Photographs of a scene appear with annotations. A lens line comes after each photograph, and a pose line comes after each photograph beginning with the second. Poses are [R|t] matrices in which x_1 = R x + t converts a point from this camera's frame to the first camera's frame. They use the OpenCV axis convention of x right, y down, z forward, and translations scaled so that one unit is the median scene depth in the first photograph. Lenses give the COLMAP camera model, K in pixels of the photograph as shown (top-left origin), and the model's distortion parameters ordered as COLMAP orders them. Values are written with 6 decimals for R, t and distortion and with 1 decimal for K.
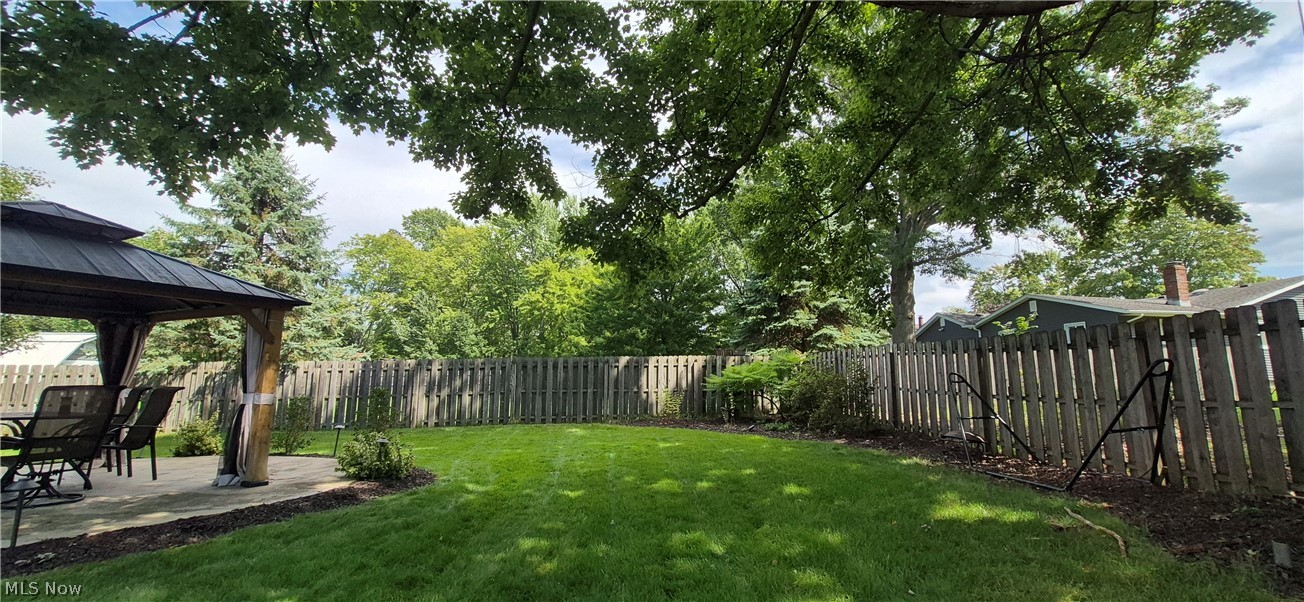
lens RADIAL K [[516.5, 0, 670.3], [0, 516.5, 296.4], [0, 0, 1]] dist [-0.001308, 0.000828]
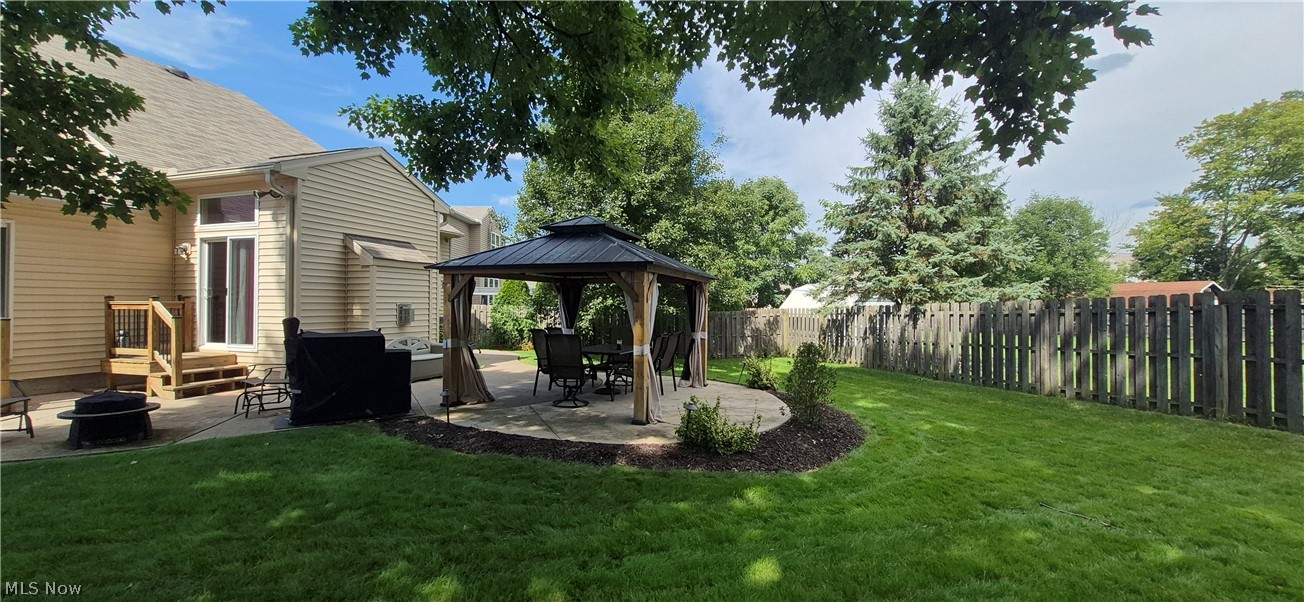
lens RADIAL K [[516.5, 0, 654.3], [0, 516.5, 302.7], [0, 0, 1]] dist [-0.001308, 0.000828]
pose [[0.119837, -0.008162, -0.992760, 0.137585], [0.151978, 0.988331, 0.010220, 0.035945], [0.981092, -0.152102, 0.119679, 0.371680]]
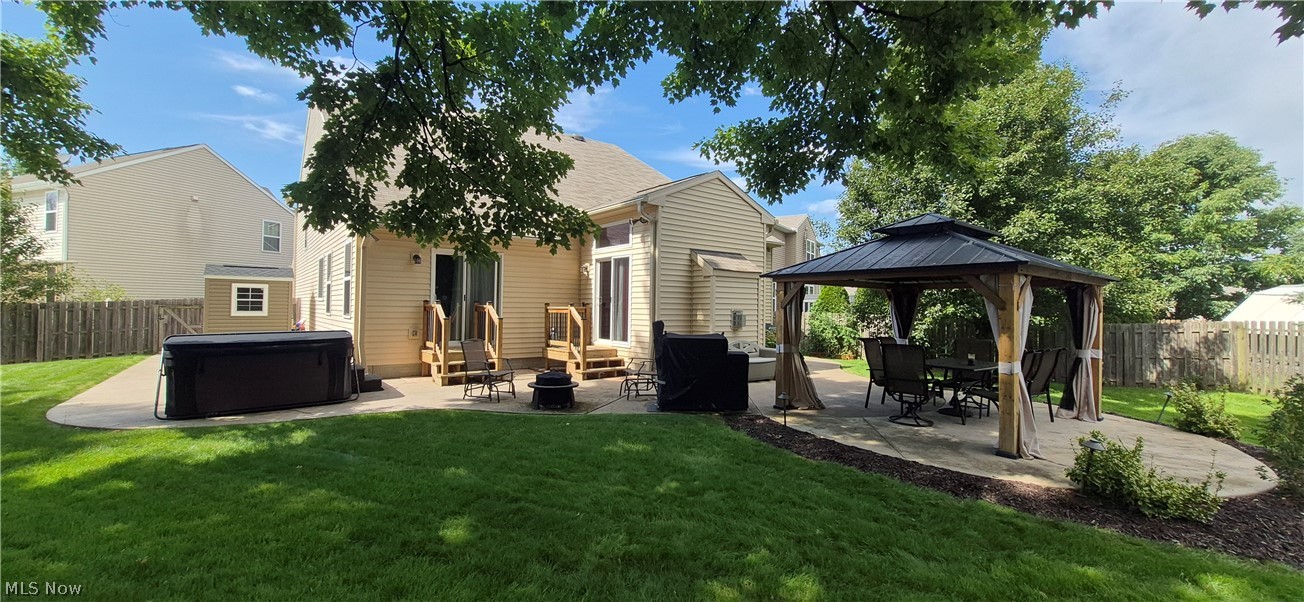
lens RADIAL K [[516.5, 0, 647.6], [0, 516.5, 298.0], [0, 0, 1]] dist [-0.001308, 0.000828]
pose [[-0.457854, -0.029821, -0.888527, 0.144044], [0.124570, 0.987425, -0.097330, 0.033300], [0.880257, -0.155247, -0.448382, 0.351450]]
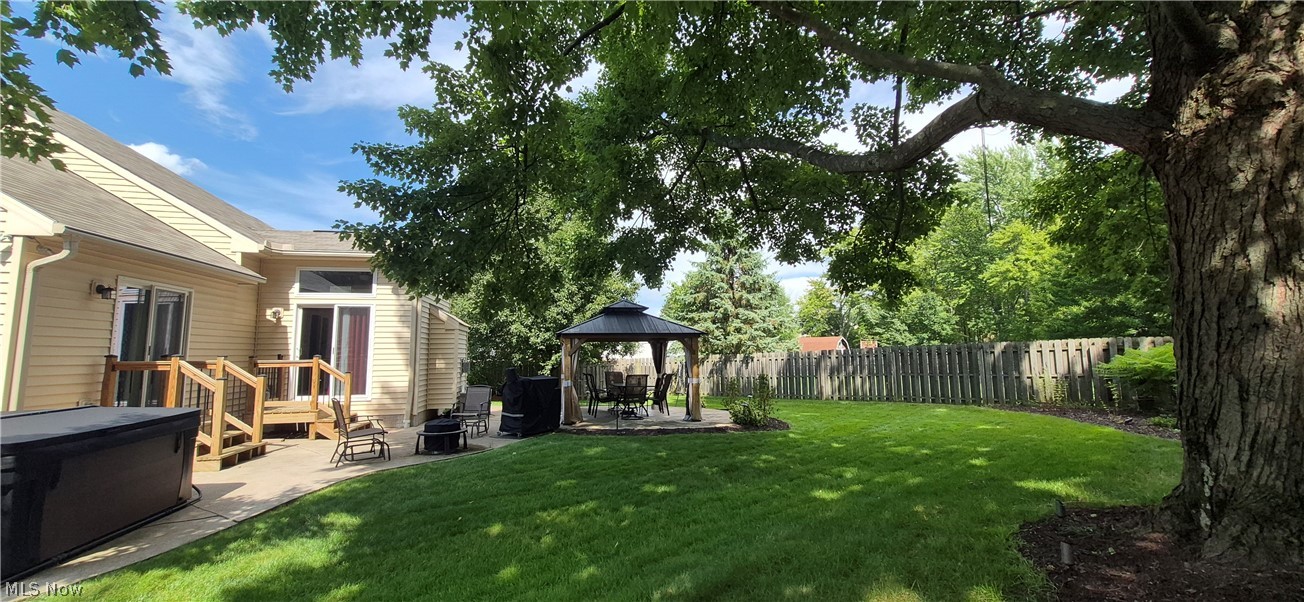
lens RADIAL K [[516.5, 0, 657.7], [0, 516.5, 298.8], [0, 0, 1]] dist [-0.001308, 0.000828]
pose [[0.598038, -0.099156, -0.795311, 0.326843], [0.140834, 0.989878, -0.017512, -0.045592], [0.788997, -0.101534, 0.605949, -0.138160]]
